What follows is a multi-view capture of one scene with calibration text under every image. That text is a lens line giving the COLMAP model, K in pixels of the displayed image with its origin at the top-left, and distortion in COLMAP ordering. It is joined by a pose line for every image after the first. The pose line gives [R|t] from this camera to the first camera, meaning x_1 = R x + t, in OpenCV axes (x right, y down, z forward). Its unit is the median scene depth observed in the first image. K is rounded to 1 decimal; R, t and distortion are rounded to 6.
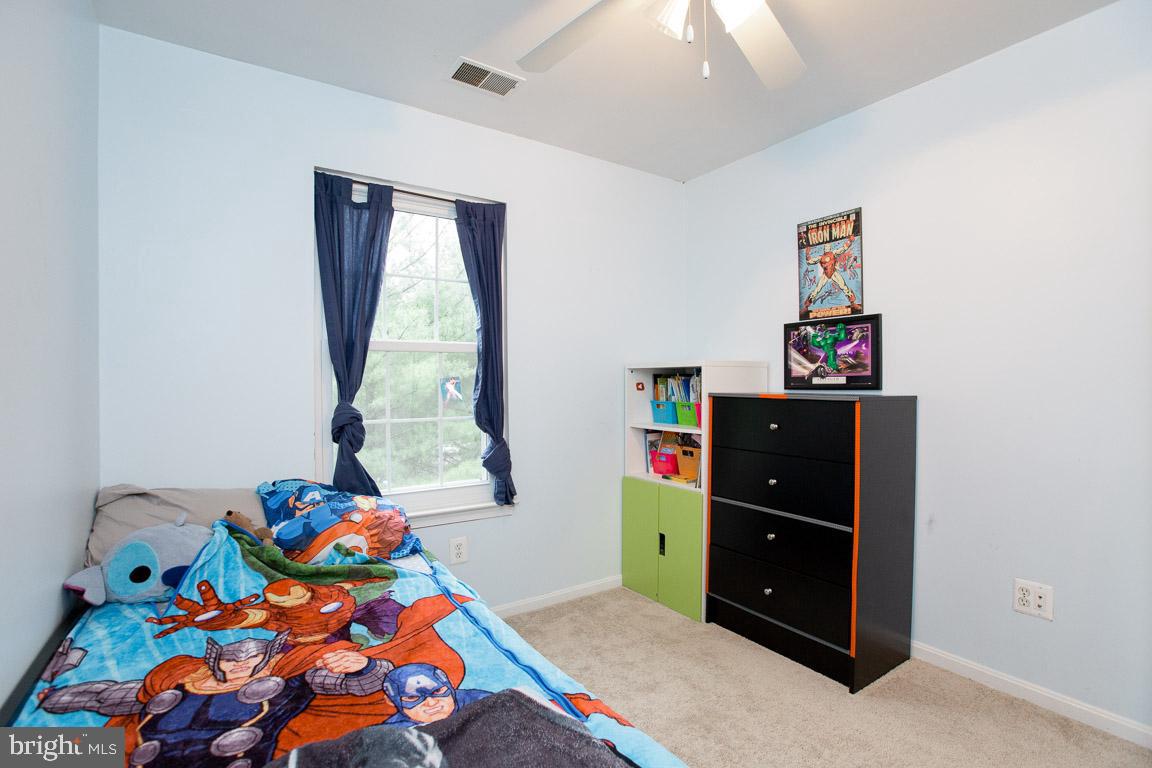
lens RADIAL K [[524.2, 0, 581.2], [0, 524.2, 382.1], [0, 0, 1]] dist [-0.048988, 0.020635]
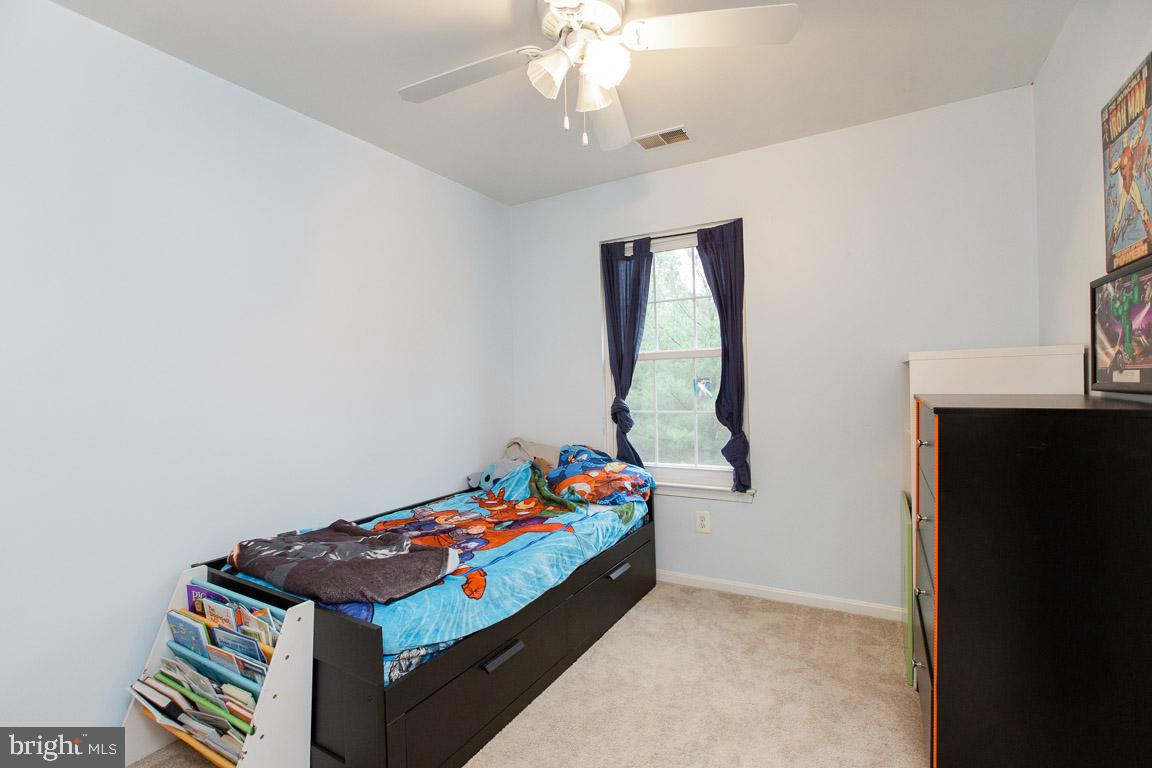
lens RADIAL K [[522.3, 0, 583.5], [0, 522.3, 378.9], [0, 0, 1]] dist [-0.050791, 0.027850]
pose [[0.450496, -0.009672, -0.892726, 0.731112], [0.025252, 0.999679, 0.001912, -0.016906], [0.892421, -0.023404, 0.450596, 0.227282]]
